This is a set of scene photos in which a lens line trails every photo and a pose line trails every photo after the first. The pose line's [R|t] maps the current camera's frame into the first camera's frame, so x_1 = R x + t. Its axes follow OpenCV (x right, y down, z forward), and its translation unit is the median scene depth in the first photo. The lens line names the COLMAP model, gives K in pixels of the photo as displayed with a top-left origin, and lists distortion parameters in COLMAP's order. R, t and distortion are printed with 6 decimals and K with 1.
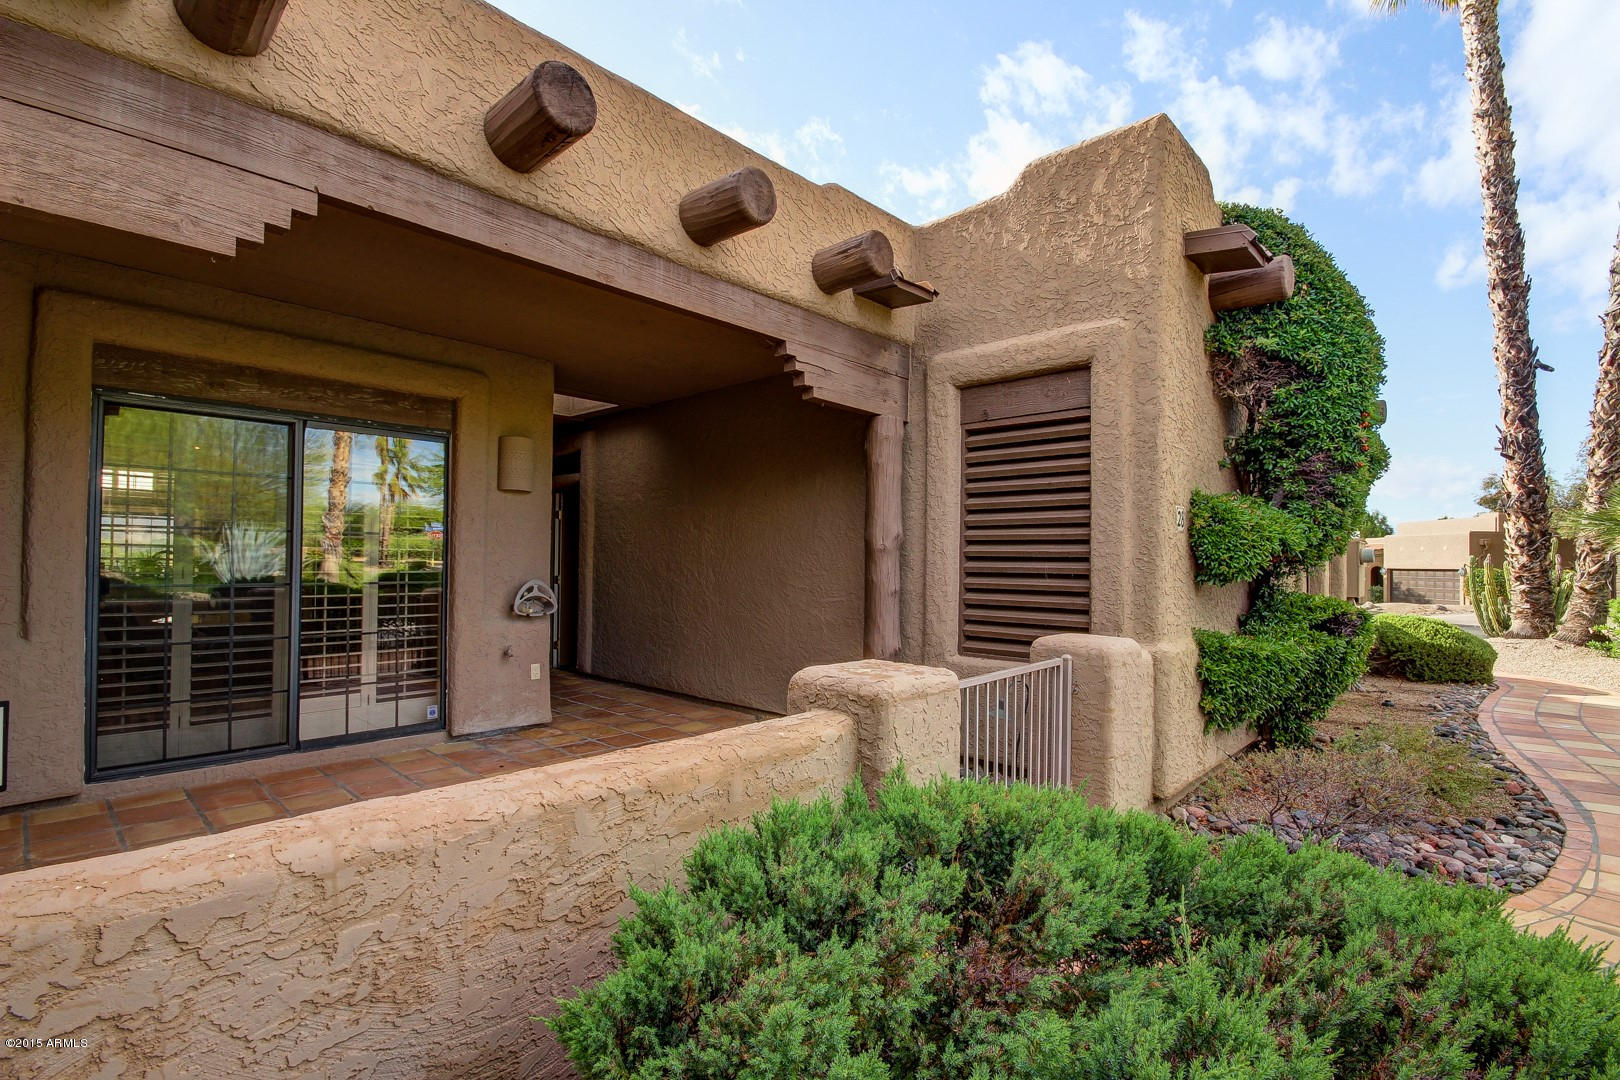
lens RADIAL K [[749.9, 0, 793.6], [0, 749.9, 548.6], [0, 0, 1]] dist [-0.000673, -0.008059]
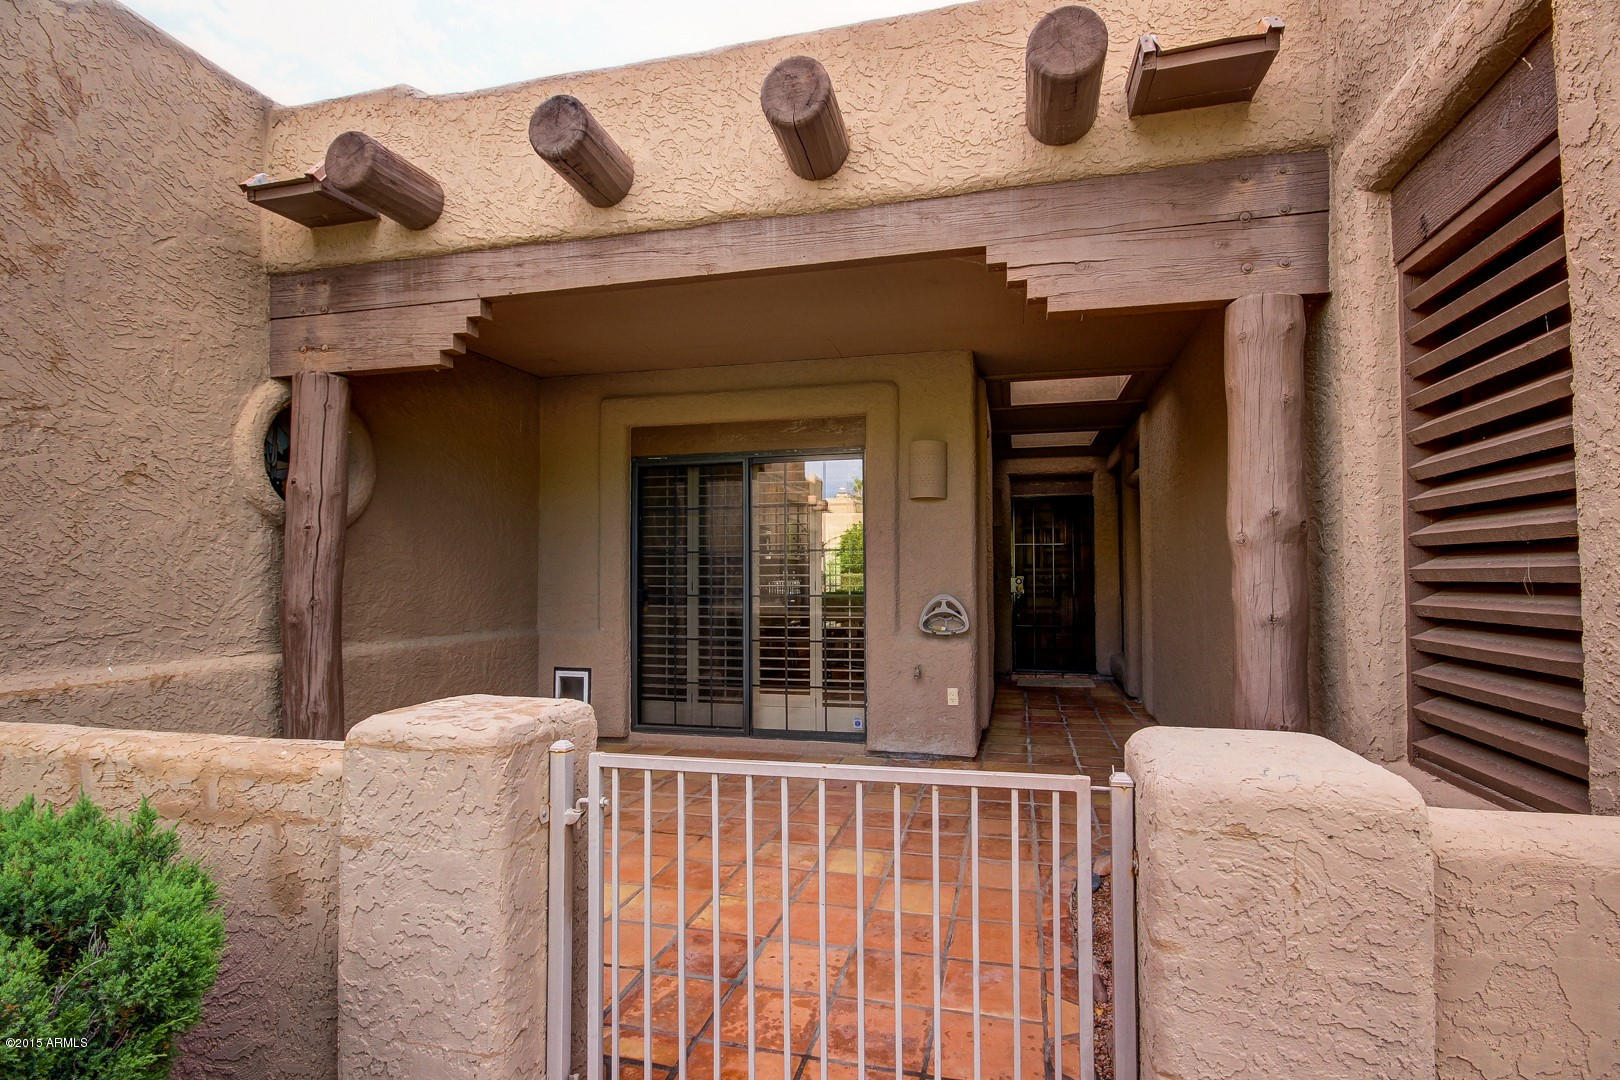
lens RADIAL K [[788.5, 0, 801.0], [0, 788.5, 549.4], [0, 0, 1]] dist [-0.002366, -0.001203]
pose [[0.489000, -0.042362, -0.871255, 0.508976], [0.023992, 0.999095, -0.035112, 0.020953], [0.871954, -0.003733, 0.489574, 0.484238]]
